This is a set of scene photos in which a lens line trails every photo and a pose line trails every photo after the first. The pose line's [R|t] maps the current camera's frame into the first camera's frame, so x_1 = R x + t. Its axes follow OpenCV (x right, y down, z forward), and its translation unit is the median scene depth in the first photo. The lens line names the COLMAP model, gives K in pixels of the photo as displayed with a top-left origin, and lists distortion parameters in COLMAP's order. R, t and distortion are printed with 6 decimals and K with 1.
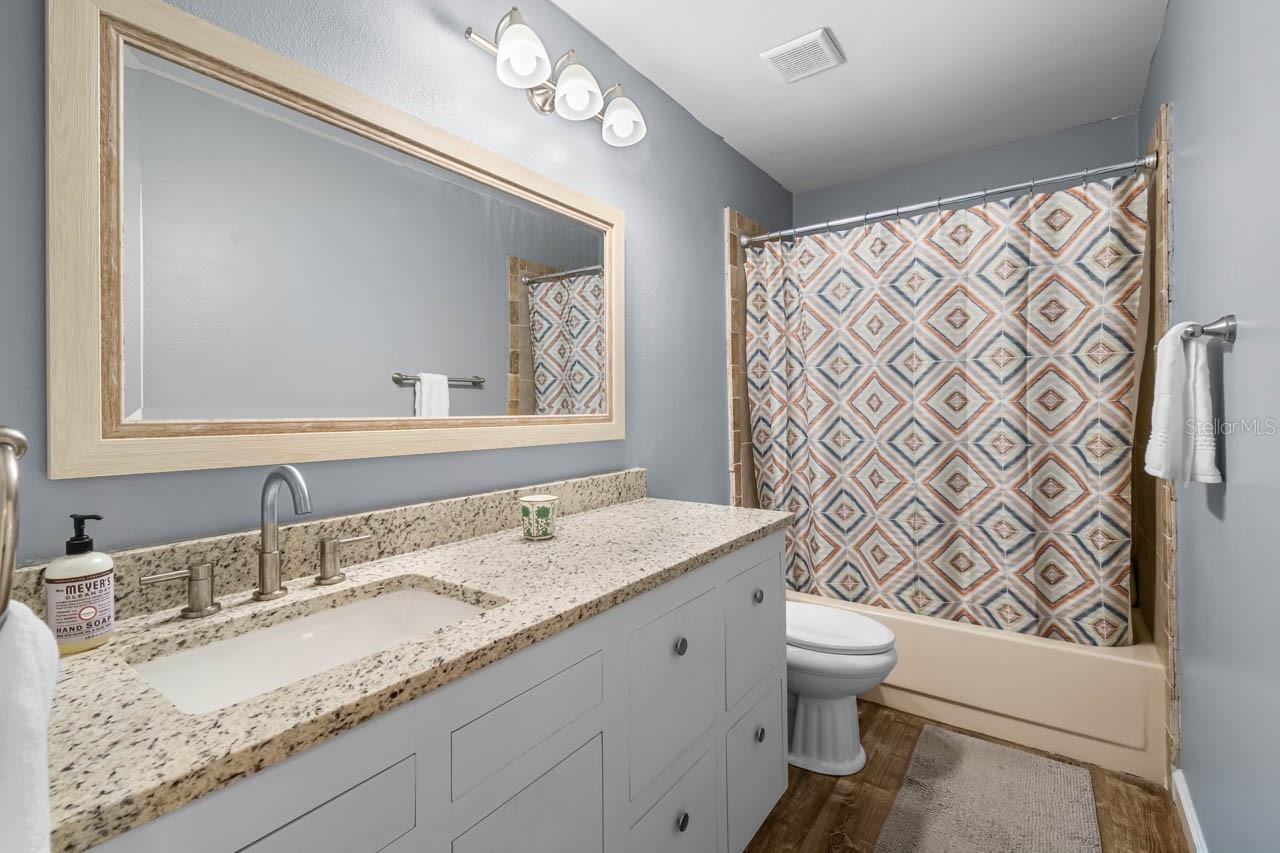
lens RADIAL K [[581.0, 0, 744.6], [0, 581.0, 408.2], [0, 0, 1]] dist [0.010059, -0.003694]
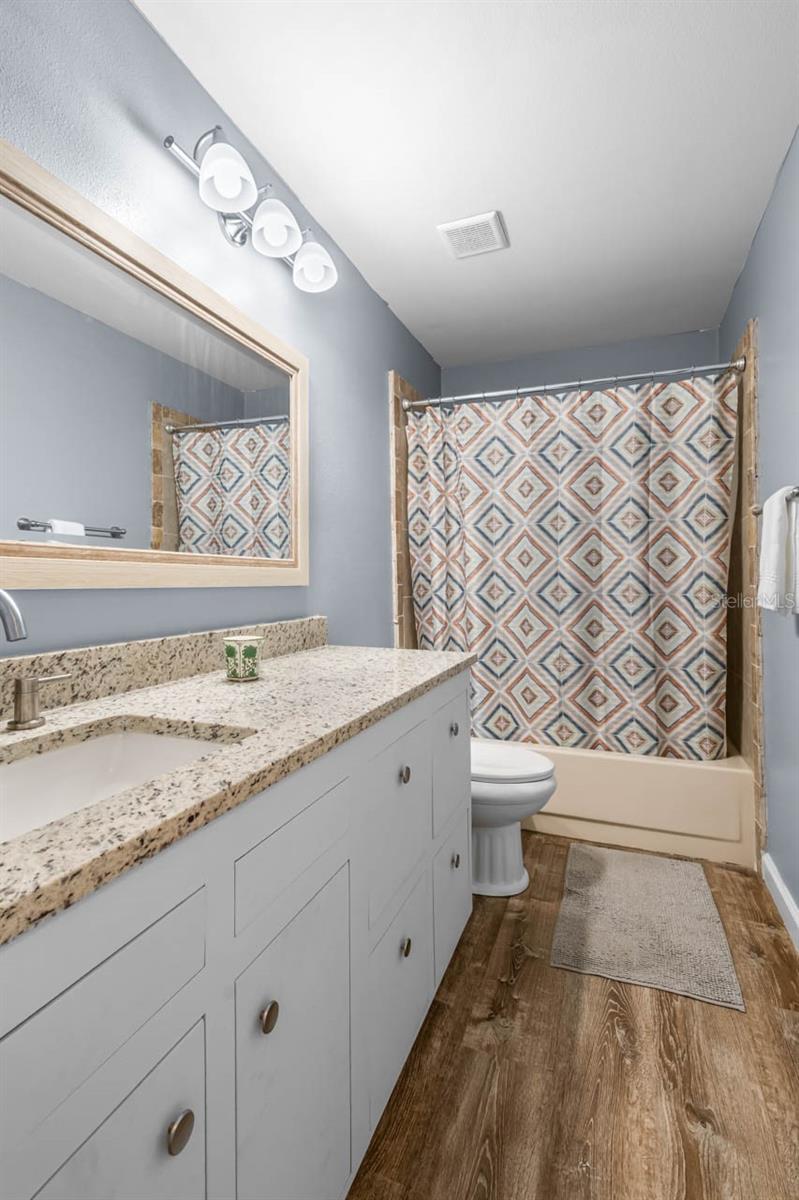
lens RADIAL K [[544.6, 0, 407.1], [0, 544.6, 603.4], [0, 0, 1]] dist [0.010059, -0.003694]
pose [[0.968426, -0.000648, 0.249300, -0.268116], [0.003996, 0.999908, -0.012924, 0.093555], [-0.249269, 0.013513, 0.968340, 0.051570]]
